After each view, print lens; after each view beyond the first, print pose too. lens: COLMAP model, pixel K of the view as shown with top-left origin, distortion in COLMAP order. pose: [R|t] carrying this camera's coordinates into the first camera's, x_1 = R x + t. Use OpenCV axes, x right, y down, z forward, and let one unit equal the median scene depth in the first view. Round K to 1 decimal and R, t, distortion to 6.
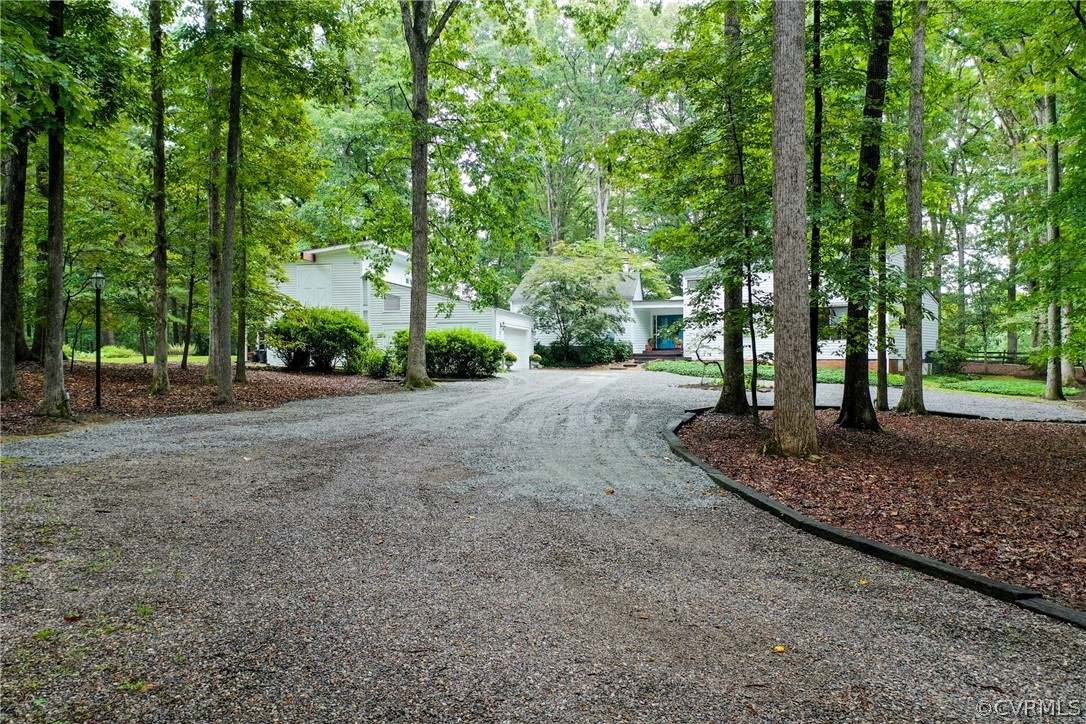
lens RADIAL K [[841.4, 0, 543.0], [0, 841.4, 362.0], [0, 0, 1]] dist [-0.006416, -0.002327]
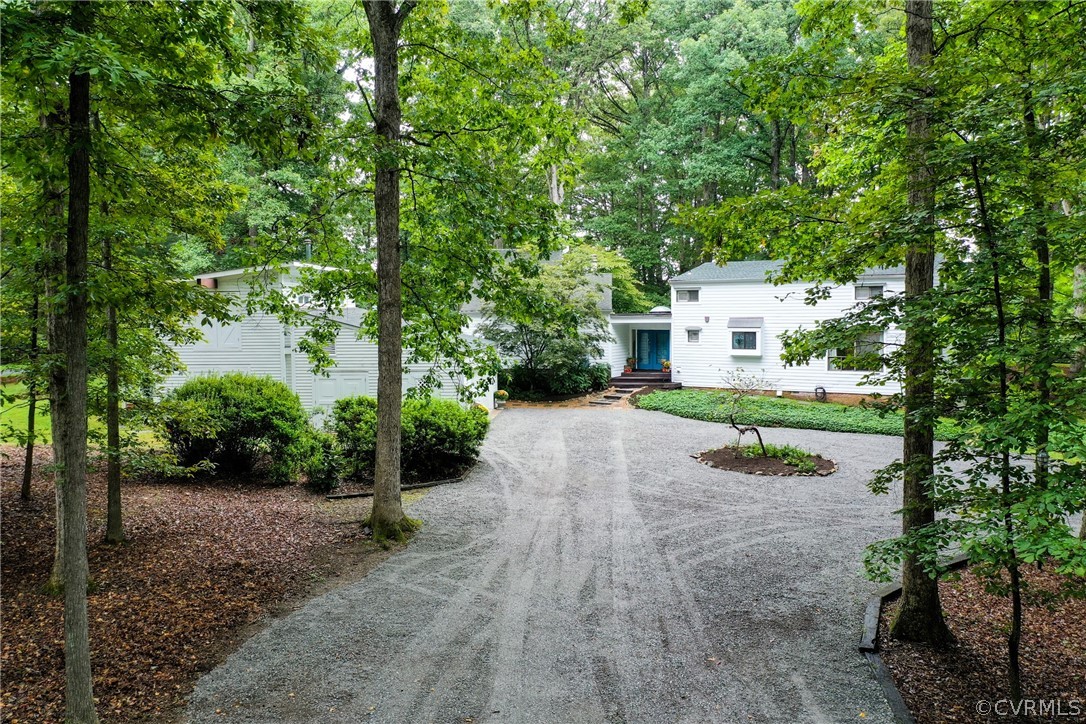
lens RADIAL K [[856.8, 0, 543.4], [0, 856.8, 346.8], [0, 0, 1]] dist [0.004331, -0.000516]
pose [[0.993840, -0.011541, 0.110221, -0.058877], [0.006617, 0.998968, 0.044940, -0.087630], [-0.110626, -0.043934, 0.992891, 0.181679]]
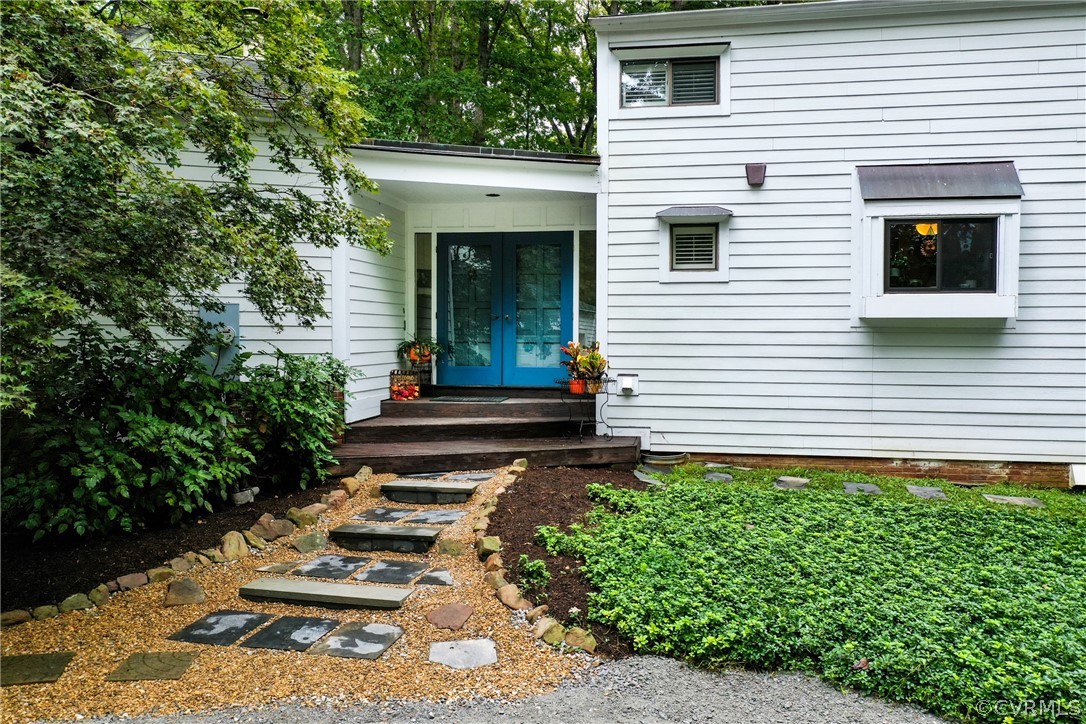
lens RADIAL K [[856.8, 0, 543.4], [0, 856.8, 346.8], [0, 0, 1]] dist [0.004331, -0.000516]
pose [[0.871790, 0.001967, 0.489875, 0.058131], [-0.006947, 0.999941, 0.008349, -0.031844], [-0.489830, -0.010682, 0.871752, 0.900762]]
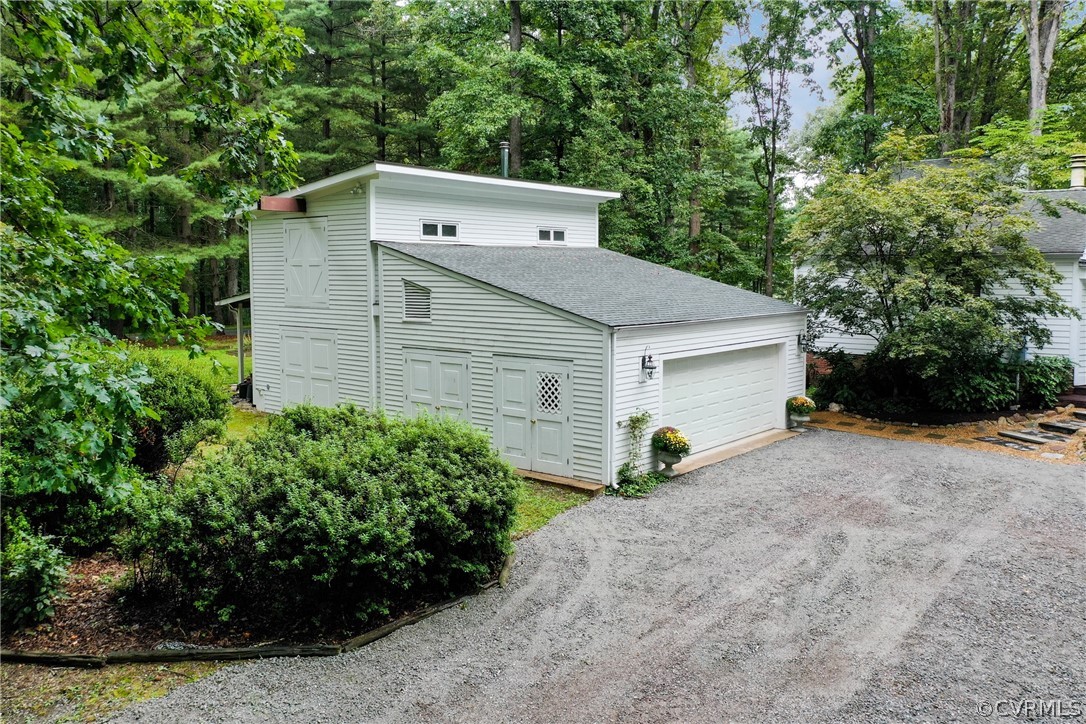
lens RADIAL K [[856.8, 0, 543.4], [0, 856.8, 346.8], [0, 0, 1]] dist [0.004331, -0.000516]
pose [[0.877213, 0.044434, -0.478041, 0.086495], [-0.001170, 0.995903, 0.090422, -0.075929], [0.480101, -0.078761, 0.873671, 0.545027]]
